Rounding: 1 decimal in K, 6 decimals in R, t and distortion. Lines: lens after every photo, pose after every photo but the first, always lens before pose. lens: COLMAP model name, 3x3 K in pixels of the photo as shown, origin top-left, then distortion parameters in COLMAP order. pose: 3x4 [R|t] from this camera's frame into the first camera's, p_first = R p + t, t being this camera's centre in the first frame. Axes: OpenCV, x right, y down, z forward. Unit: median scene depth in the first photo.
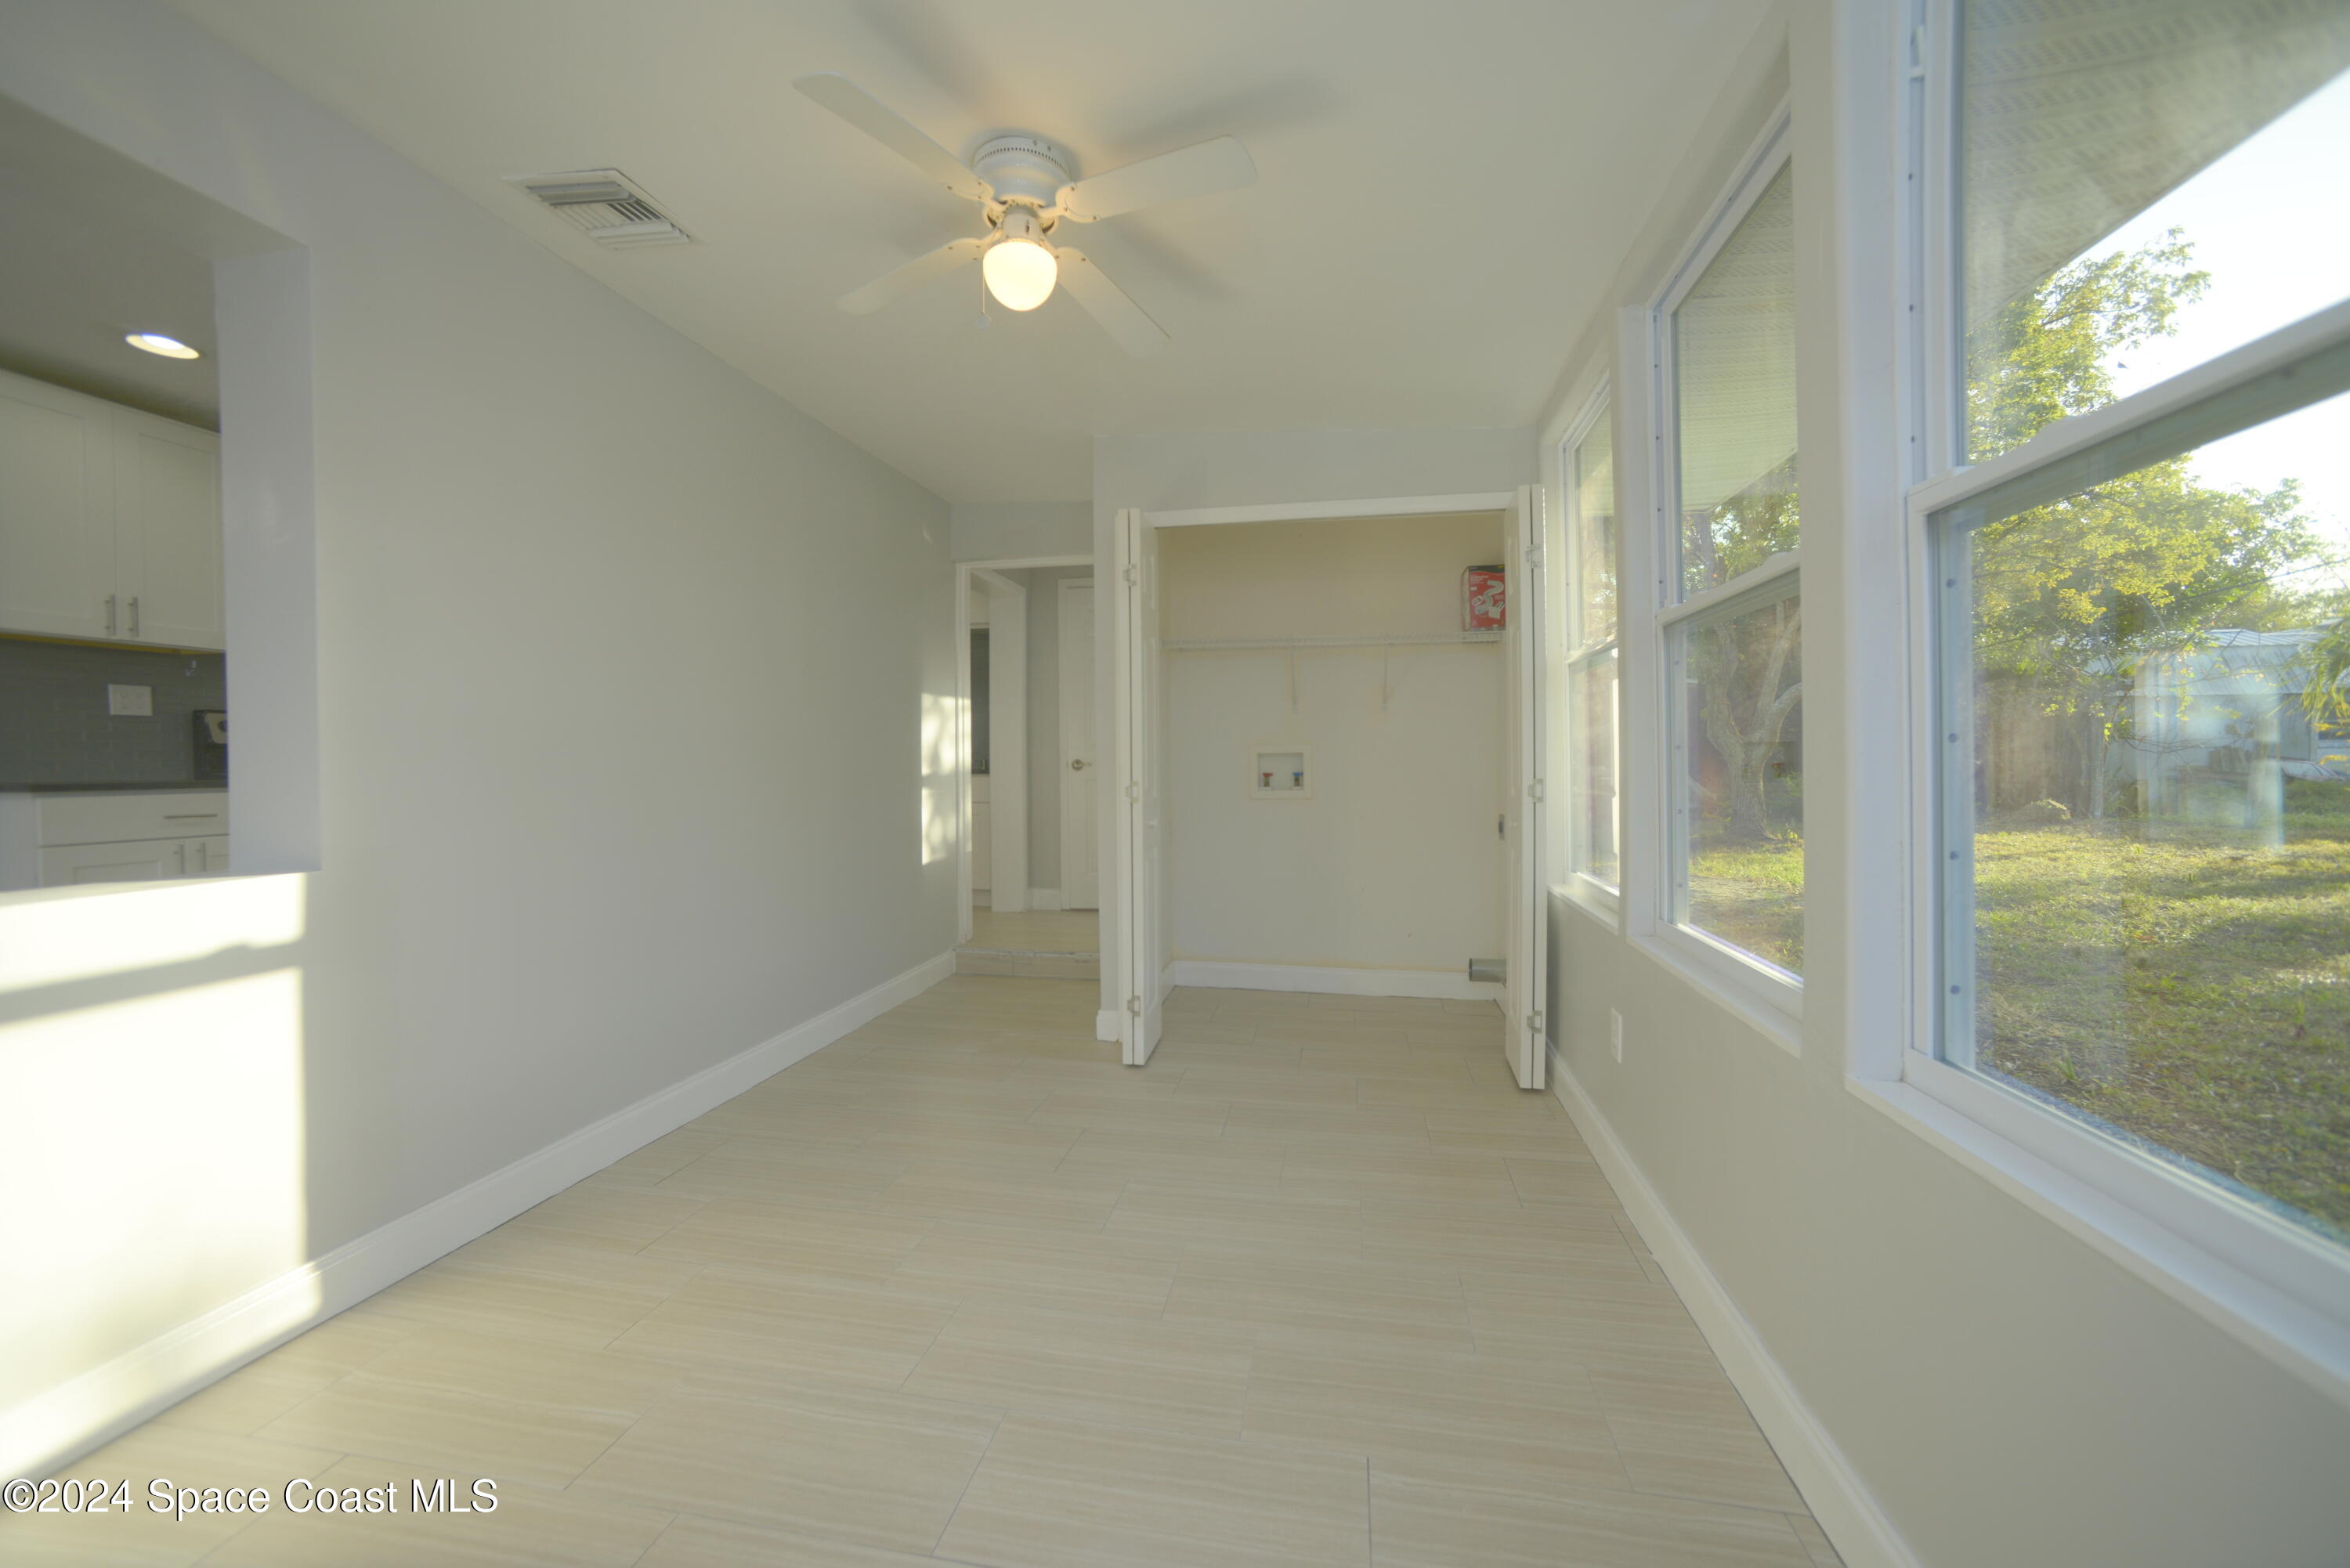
lens RADIAL K [[934.5, 0, 1174.5], [0, 934.5, 775.4], [0, 0, 1]] dist [-0.025361, 0.004372]
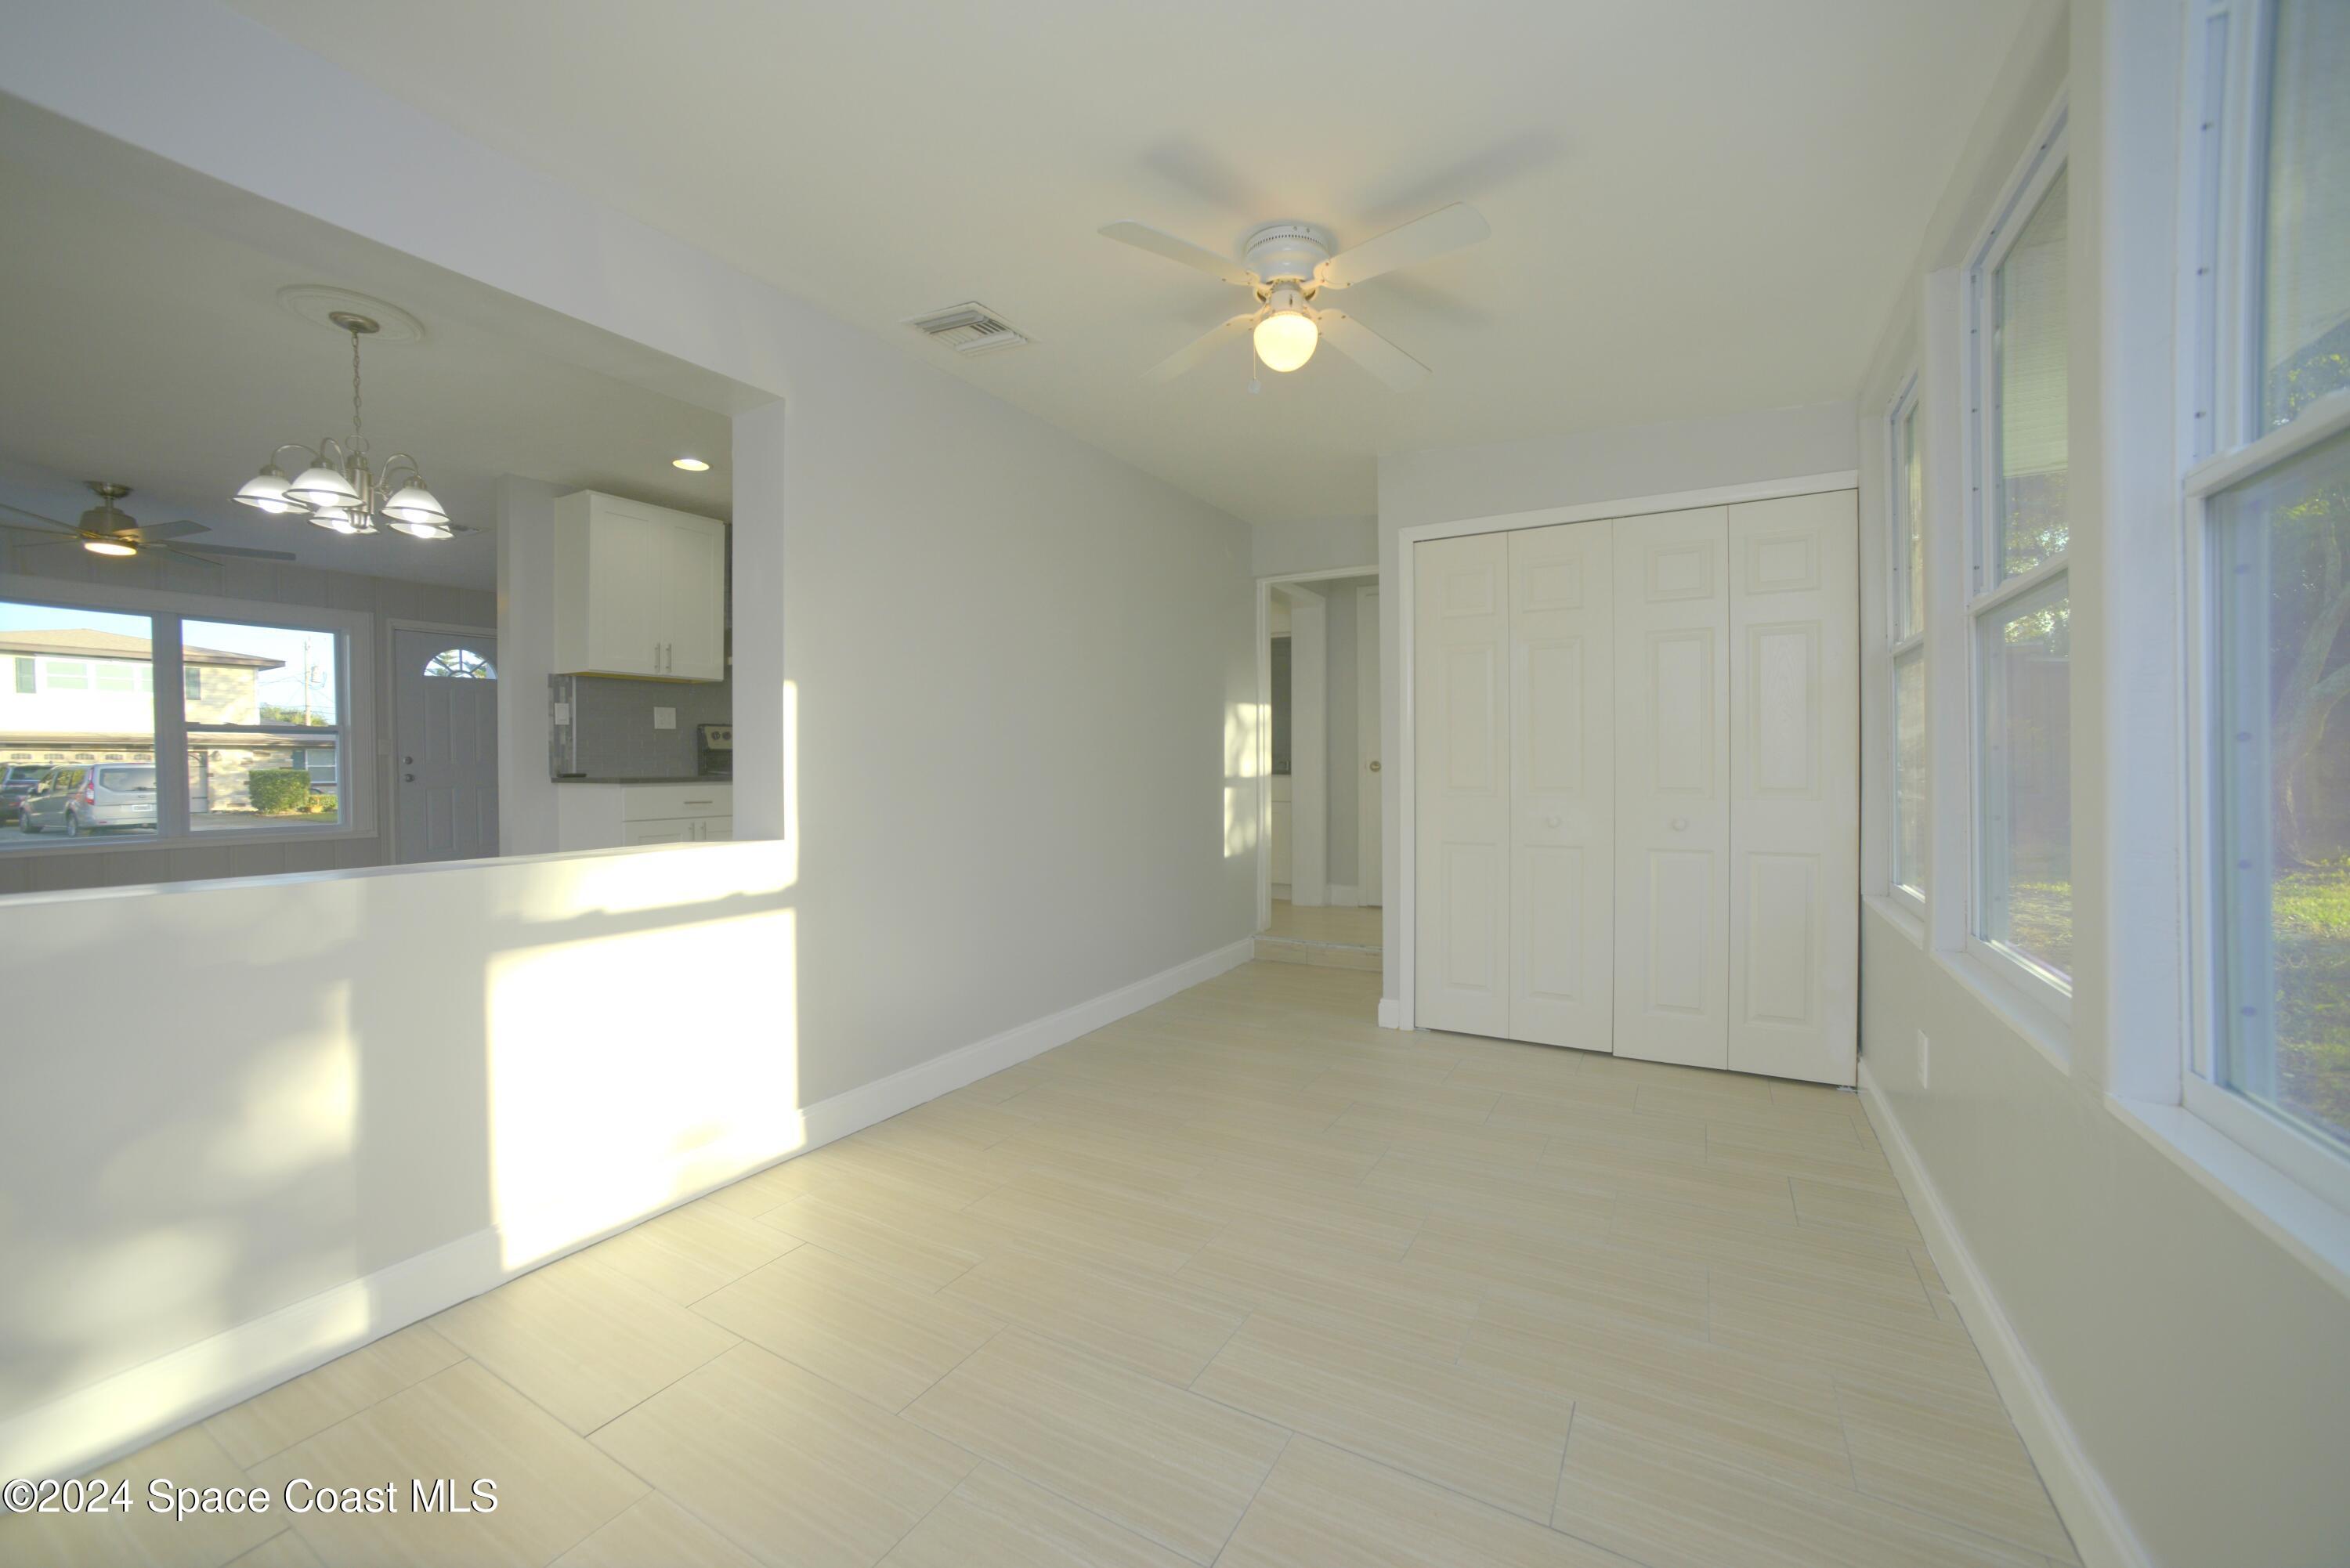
lens RADIAL K [[934.5, 0, 1171.1], [0, 934.5, 774.8], [0, 0, 1]] dist [-0.025361, 0.004372]
pose [[0.943273, 0.005021, -0.331980, 0.075036], [-0.005744, 0.999983, -0.001195, 0.002338], [0.331968, 0.003034, 0.943286, -0.119099]]
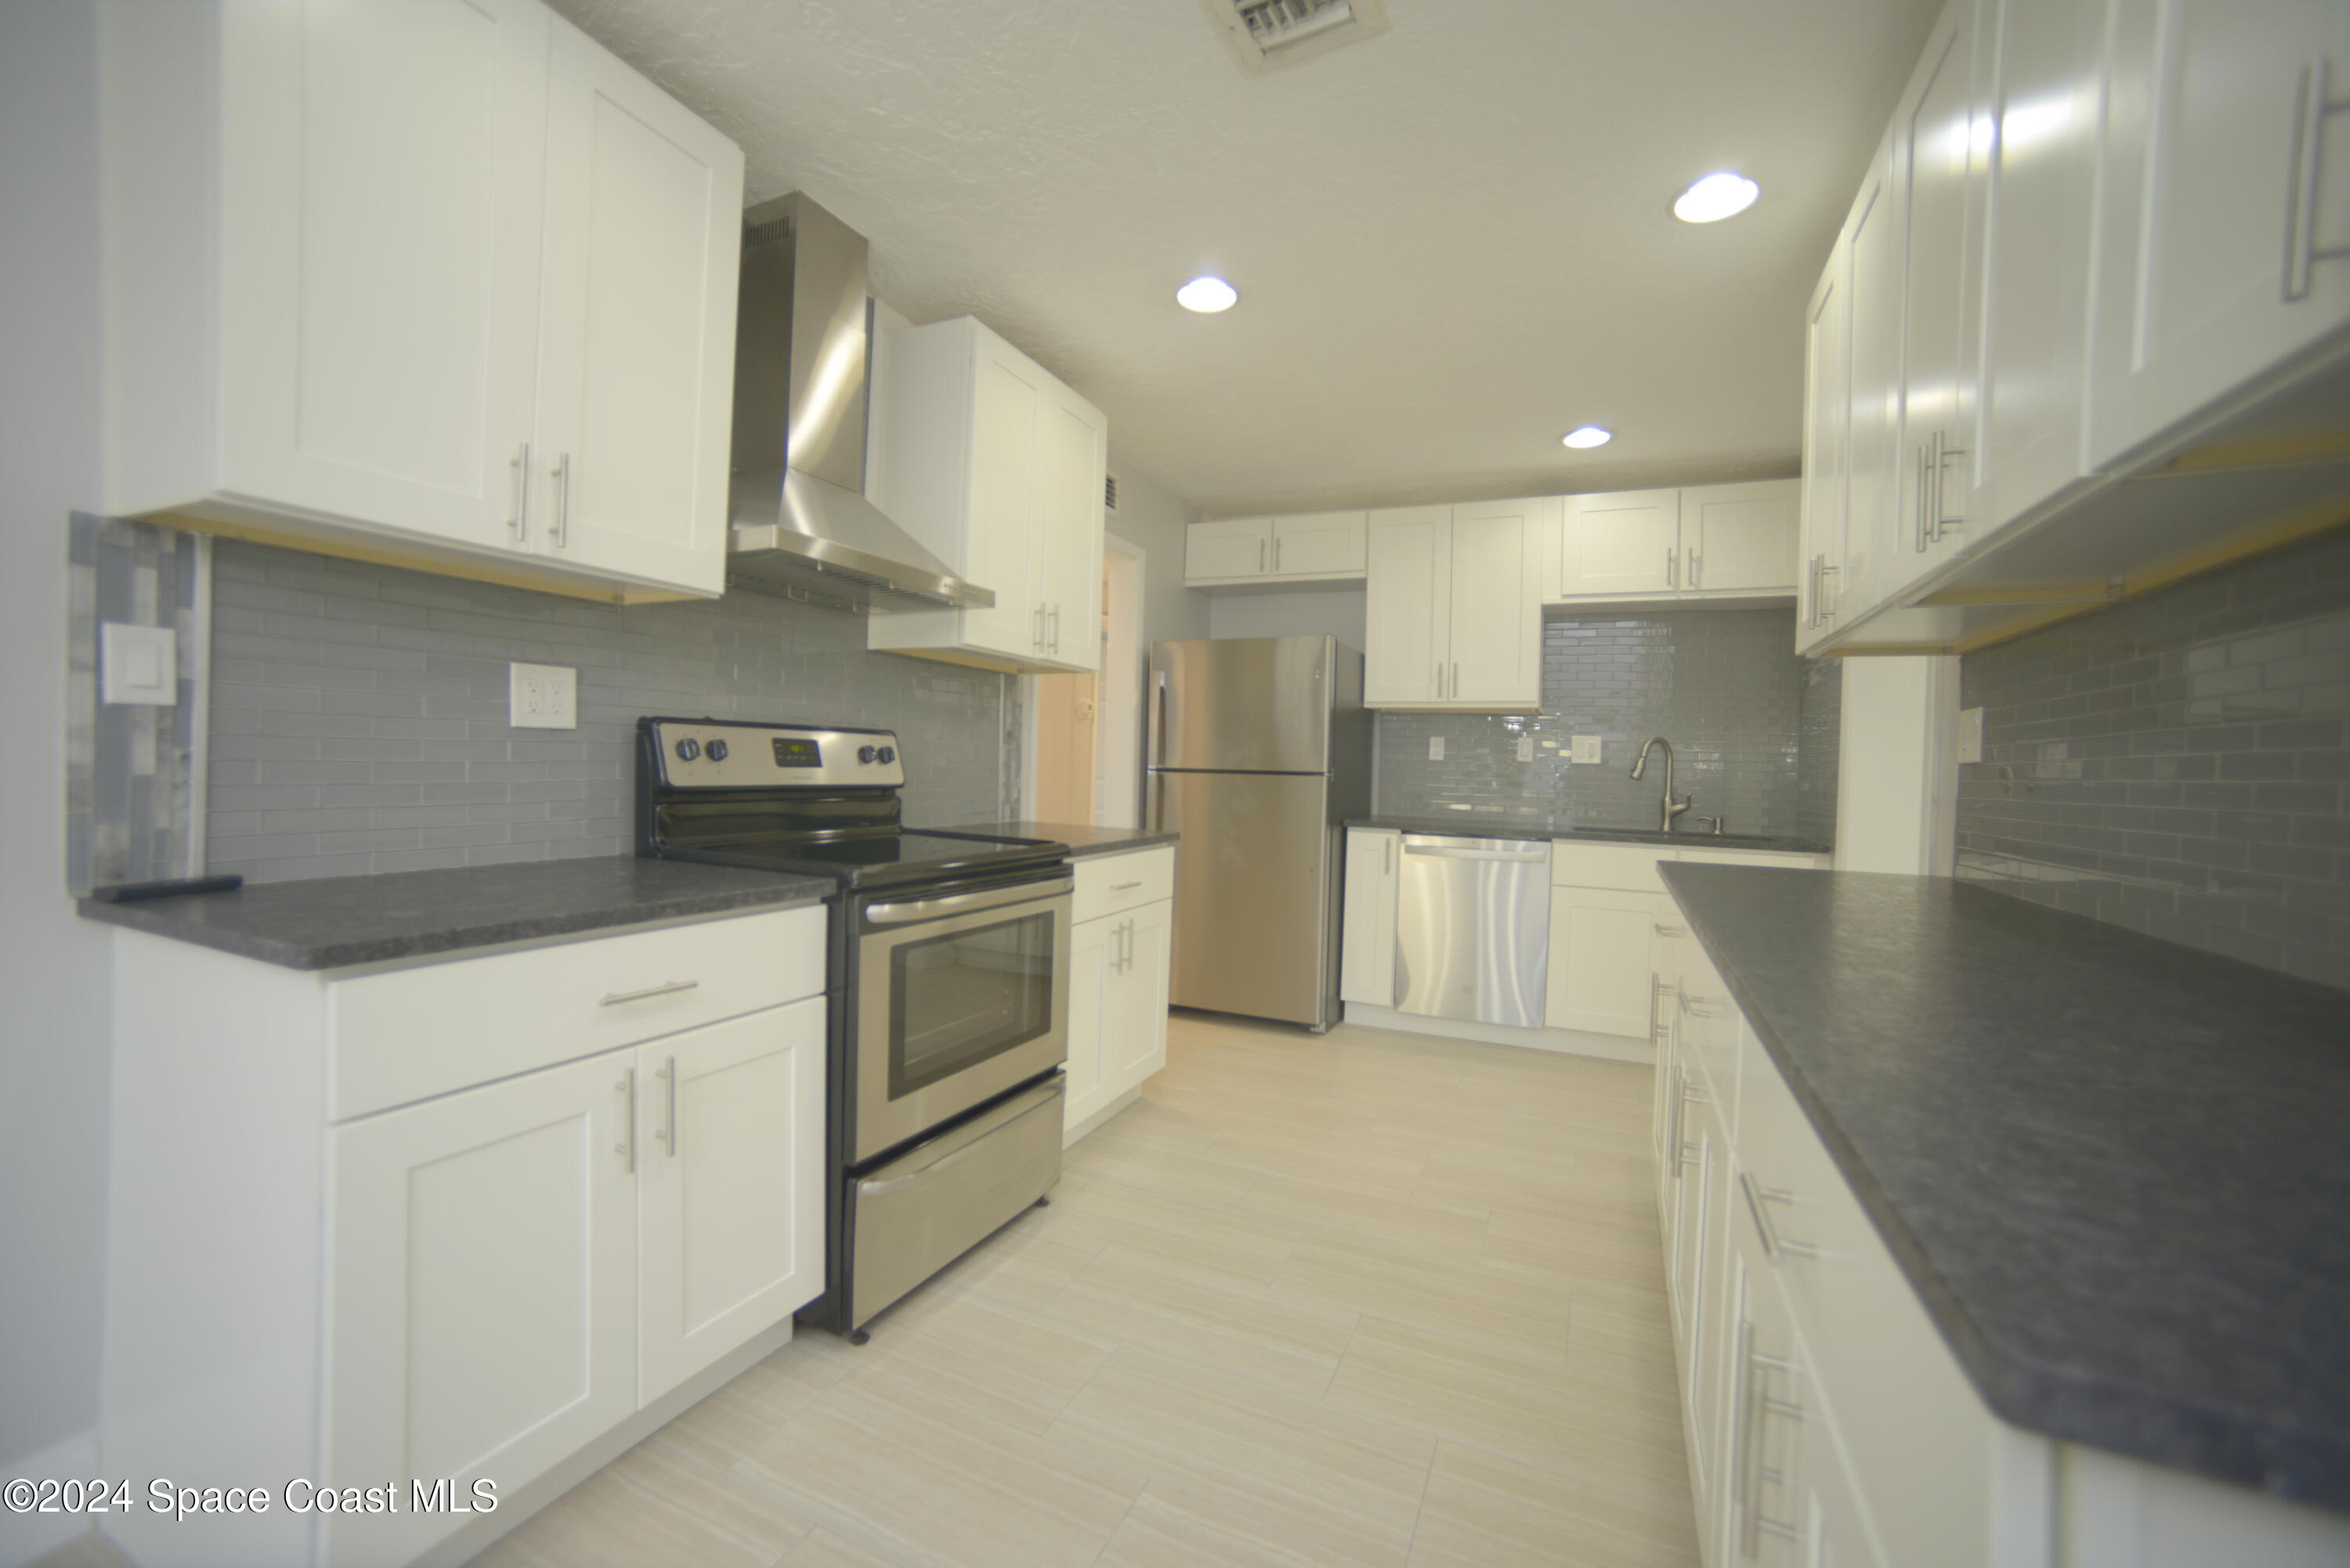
lens RADIAL K [[934.5, 0, 1189.7], [0, 934.5, 759.2], [0, 0, 1]] dist [-0.025361, 0.004372]
pose [[0.970150, 0.015032, -0.242041, -1.044707], [-0.023774, 0.999165, -0.033238, -0.061700], [0.241339, 0.038001, 0.969697, 0.912268]]
